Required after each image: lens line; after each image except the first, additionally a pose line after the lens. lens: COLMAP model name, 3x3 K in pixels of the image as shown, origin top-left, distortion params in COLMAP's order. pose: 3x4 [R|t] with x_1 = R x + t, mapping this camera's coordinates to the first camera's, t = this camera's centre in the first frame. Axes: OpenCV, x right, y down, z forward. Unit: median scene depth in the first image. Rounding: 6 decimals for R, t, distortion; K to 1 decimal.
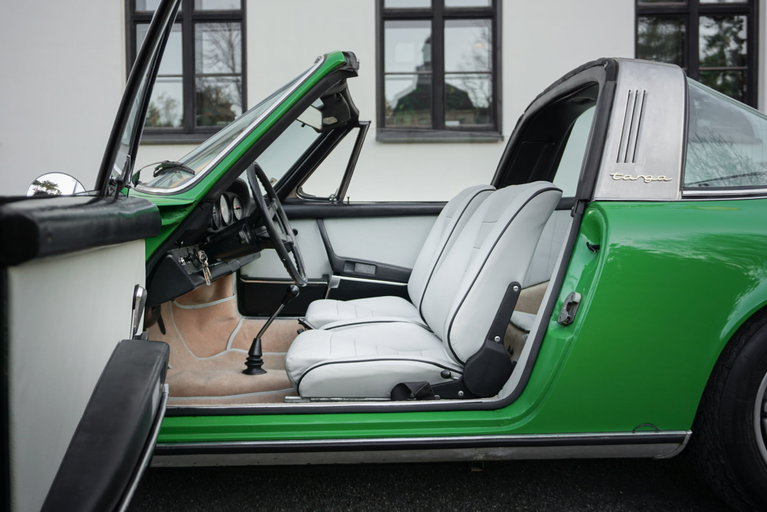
lens RADIAL K [[709.4, 0, 383.5], [0, 709.4, 256.0], [0, 0, 1]] dist [-0.144558, 0.227267]
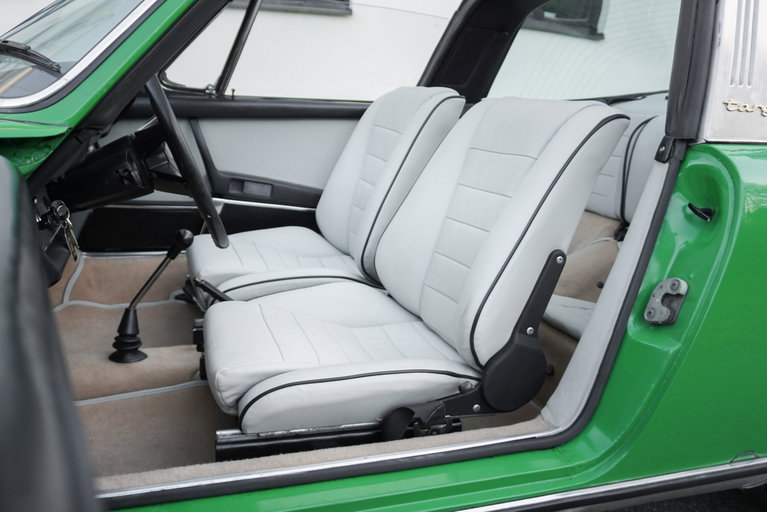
lens RADIAL K [[709.4, 0, 383.5], [0, 709.4, 256.0], [0, 0, 1]] dist [-0.144558, 0.227267]
pose [[0.958932, -0.023420, 0.282667, -0.134848], [-0.028058, 0.983864, 0.176702, -0.057543], [-0.282244, -0.177377, 0.942802, 0.311711]]
